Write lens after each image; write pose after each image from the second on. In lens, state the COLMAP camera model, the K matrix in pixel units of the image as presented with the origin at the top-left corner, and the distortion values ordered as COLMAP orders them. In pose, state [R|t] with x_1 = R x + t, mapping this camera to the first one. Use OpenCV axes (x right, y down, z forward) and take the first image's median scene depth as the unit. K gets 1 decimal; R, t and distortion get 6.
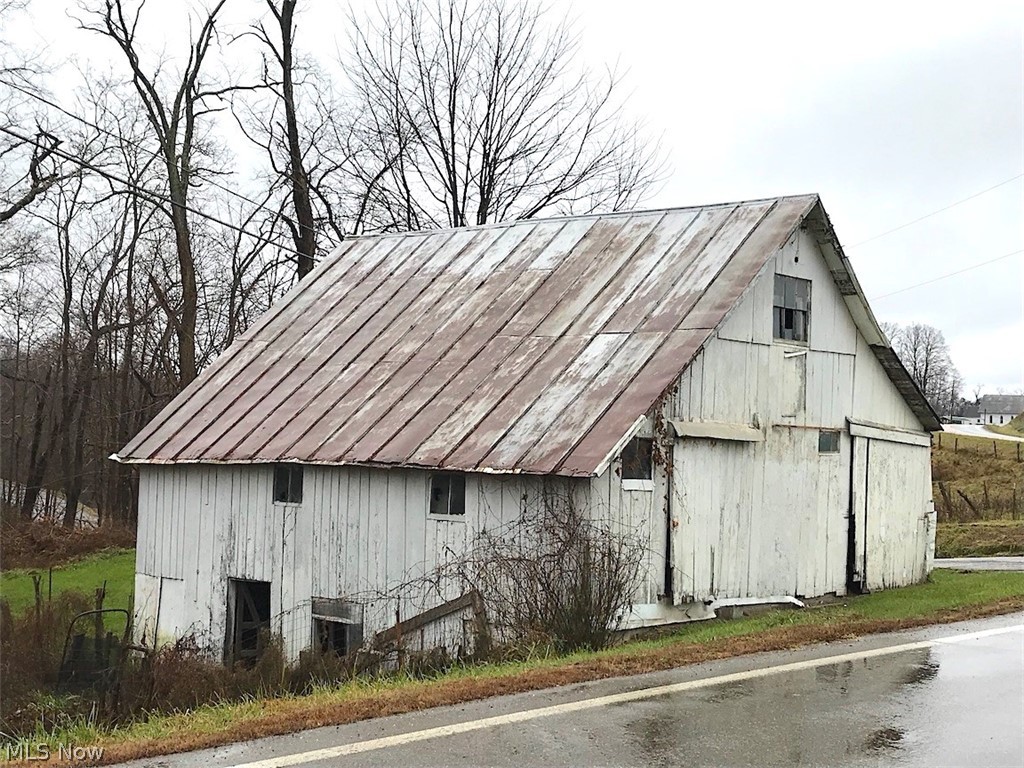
lens RADIAL K [[1382.2, 0, 513.8], [0, 1382.2, 376.8], [0, 0, 1]] dist [0.125039, 0.000000]
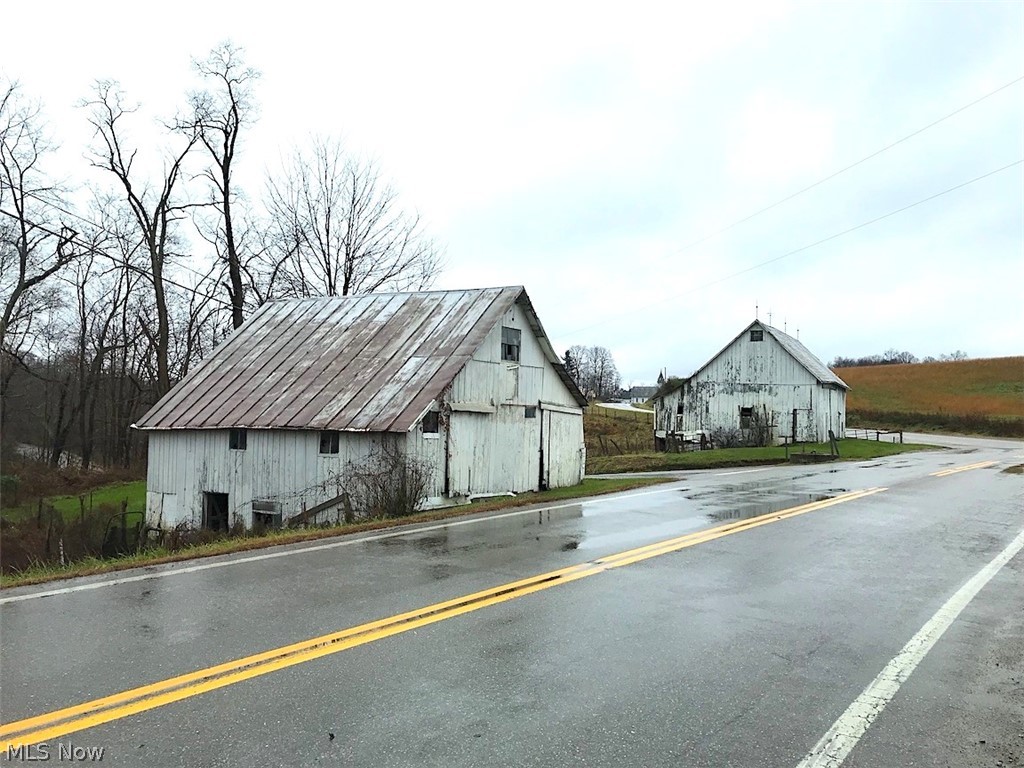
lens RADIAL K [[830.1, 0, 514.7], [0, 830.1, 383.6], [0, 0, 1]] dist [0.036724, -0.040401]
pose [[0.983536, -0.003456, 0.180679, -0.003581], [0.001921, 0.999961, 0.008667, -0.003521], [-0.180702, -0.008177, 0.983504, -0.116876]]
